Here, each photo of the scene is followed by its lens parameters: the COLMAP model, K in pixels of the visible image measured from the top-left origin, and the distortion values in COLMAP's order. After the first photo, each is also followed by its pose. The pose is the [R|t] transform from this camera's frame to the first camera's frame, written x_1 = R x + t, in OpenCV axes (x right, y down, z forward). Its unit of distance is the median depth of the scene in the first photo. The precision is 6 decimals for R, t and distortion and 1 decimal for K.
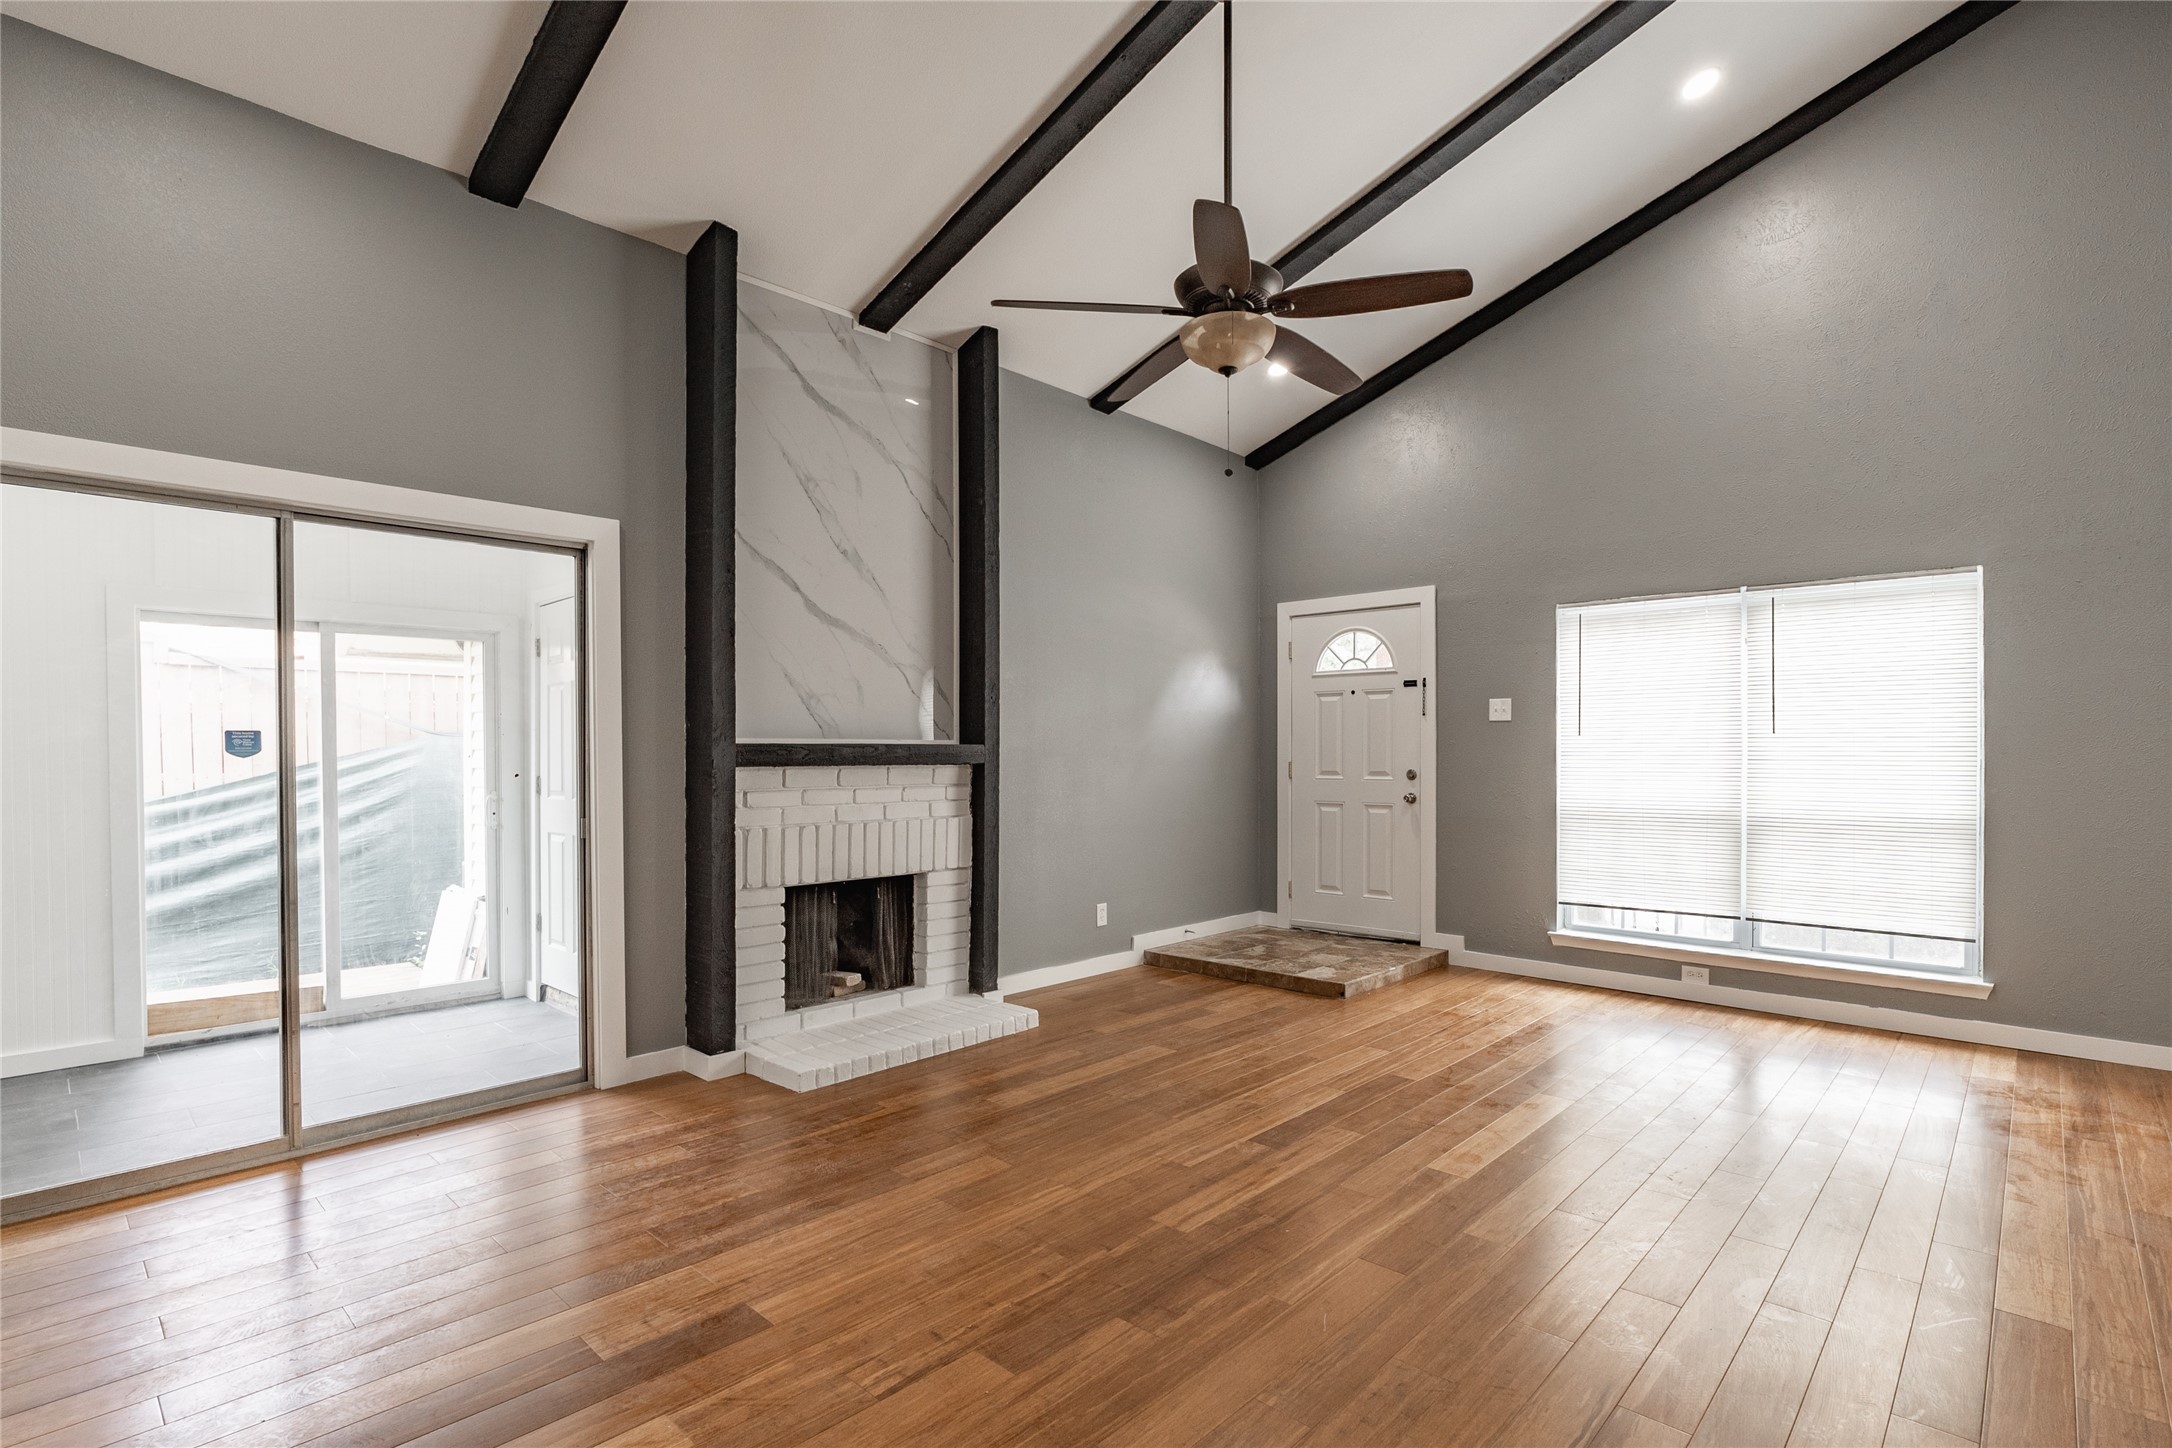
lens RADIAL K [[1006.1, 0, 1092.9], [0, 1006.1, 759.1], [0, 0, 1]] dist [-0.001392, 0.000014]
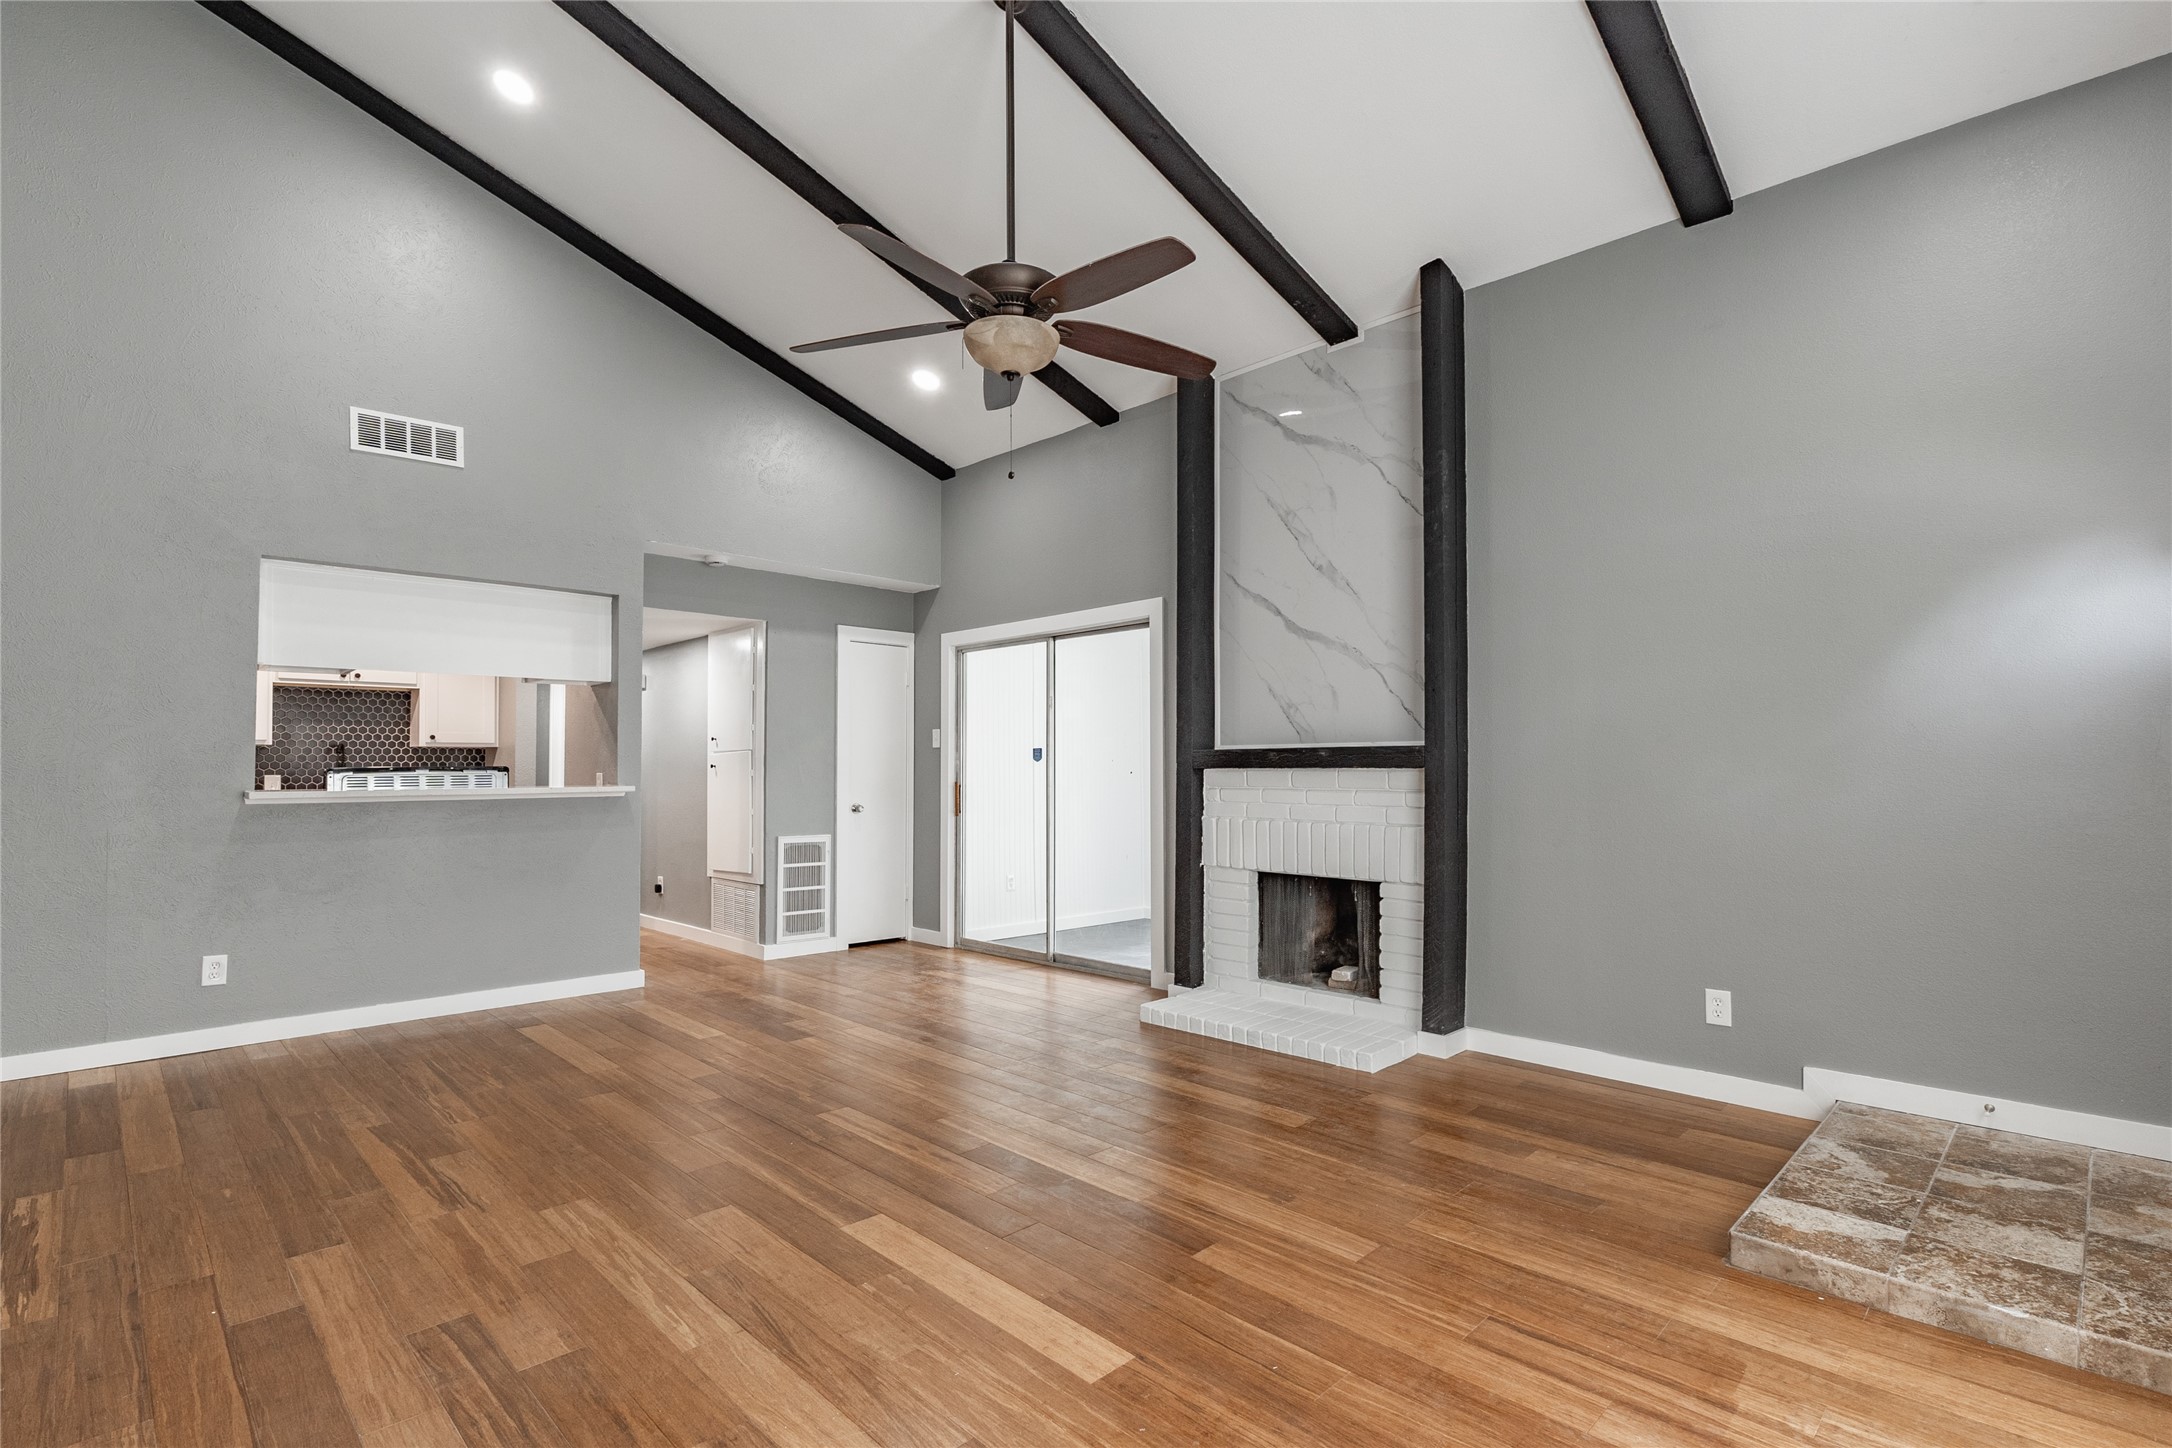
lens RADIAL K [[997.8, 0, 1136.4], [0, 997.8, 751.3], [0, 0, 1]] dist [-0.008069, -0.000070]
pose [[0.006548, -0.014395, -0.999875, 0.970446], [-0.001719, 0.999895, -0.014407, 0.004986], [0.999977, 0.001813, 0.006523, 0.965707]]
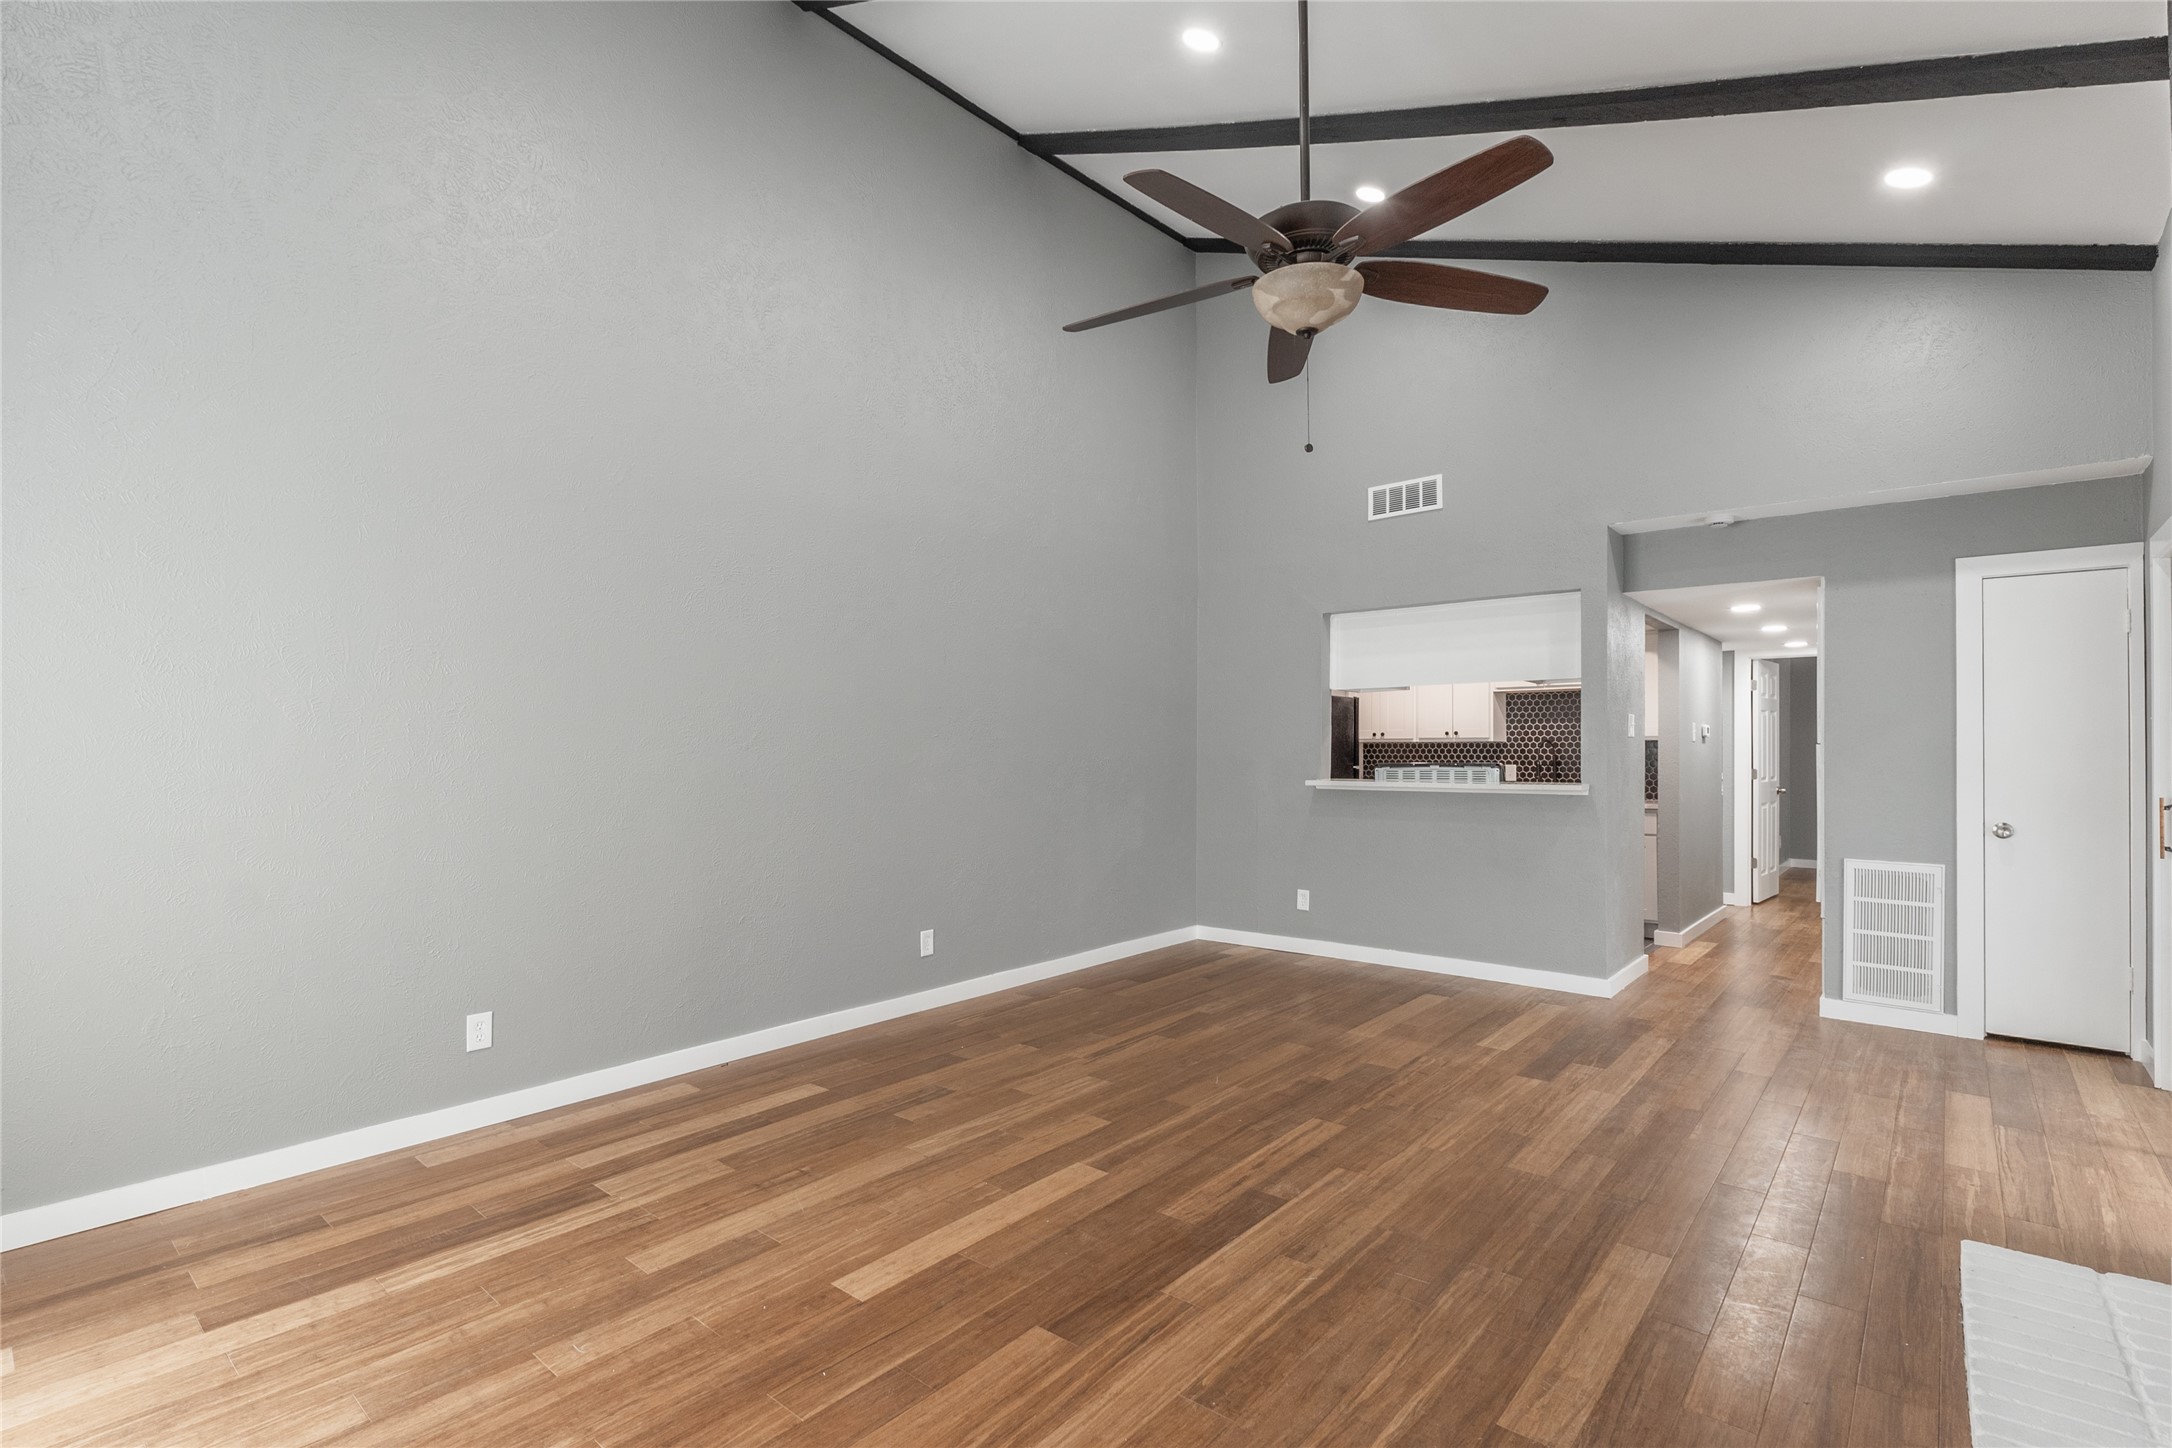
lens RADIAL K [[1039.1, 0, 1086.0], [0, 1039.1, 724.0], [0, 0, 1]] dist [-0.007497, -0.000021]
pose [[-0.997727, 0.001211, -0.067373, 0.335813], [0.002469, 0.999824, -0.018601, -0.023343], [0.067339, -0.018725, -0.997554, 1.626358]]
